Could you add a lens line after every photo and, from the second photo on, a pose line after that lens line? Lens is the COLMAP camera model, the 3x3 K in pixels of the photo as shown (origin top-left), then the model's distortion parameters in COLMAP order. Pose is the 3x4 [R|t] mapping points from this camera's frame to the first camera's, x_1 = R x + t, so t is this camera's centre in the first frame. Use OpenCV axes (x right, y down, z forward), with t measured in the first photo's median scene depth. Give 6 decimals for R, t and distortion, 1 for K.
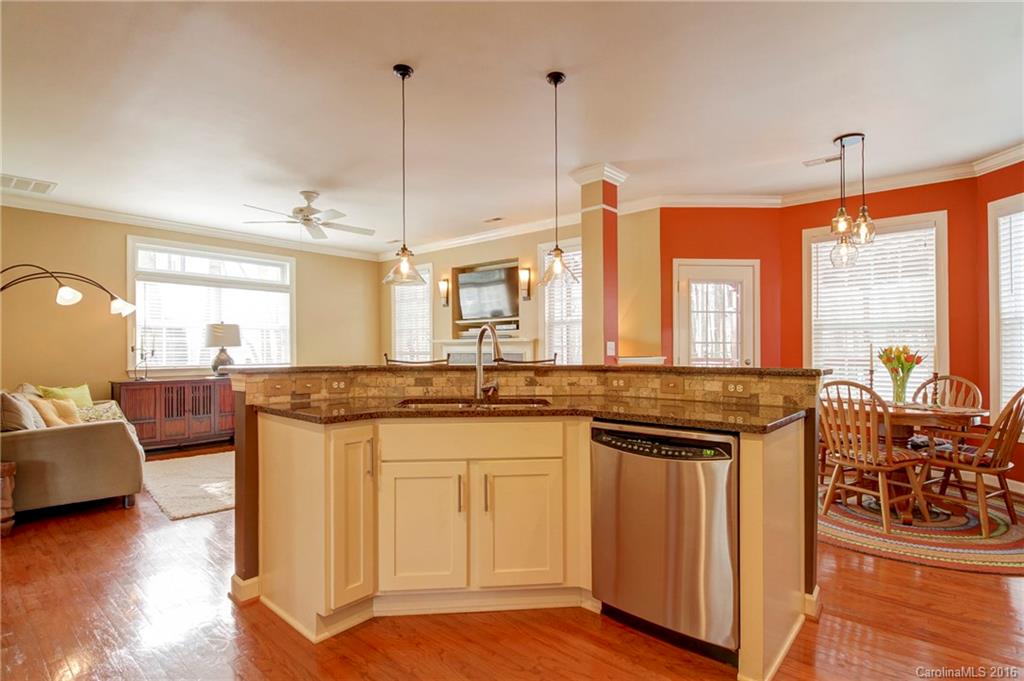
lens RADIAL K [[494.9, 0, 513.4], [0, 494.9, 348.5], [0, 0, 1]] dist [-0.001432, -0.001942]
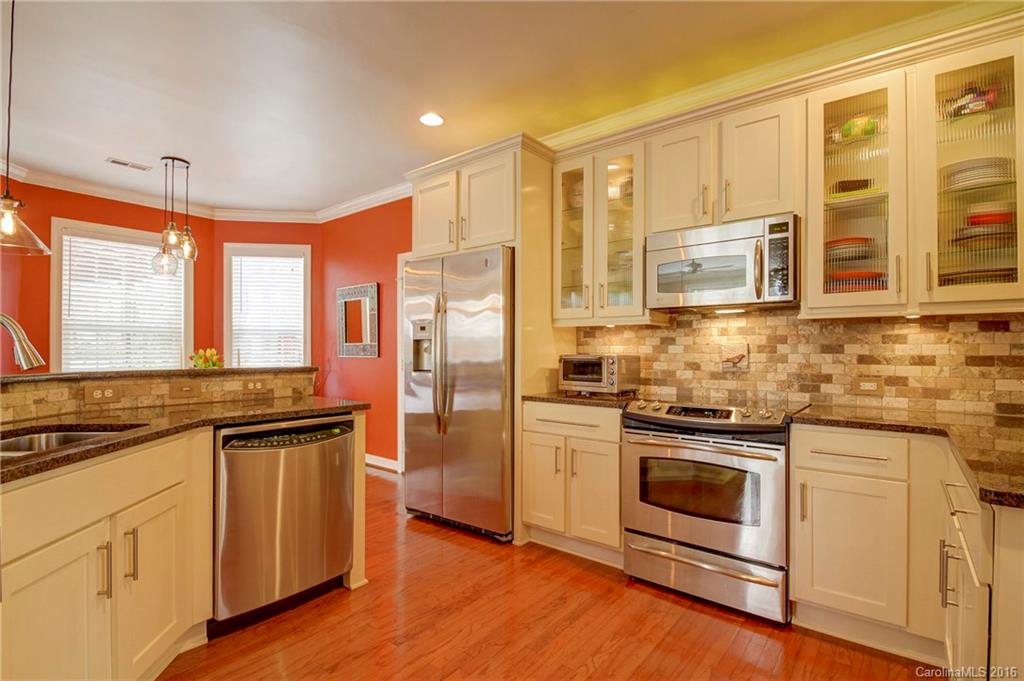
lens RADIAL K [[494.9, 0, 510.2], [0, 494.9, 343.6], [0, 0, 1]] dist [-0.001432, -0.001942]
pose [[-0.015979, 0.018828, 0.999695, -0.599800], [-0.004345, 0.999812, -0.018900, 0.001674], [-0.999863, -0.004646, -0.015894, 0.366654]]
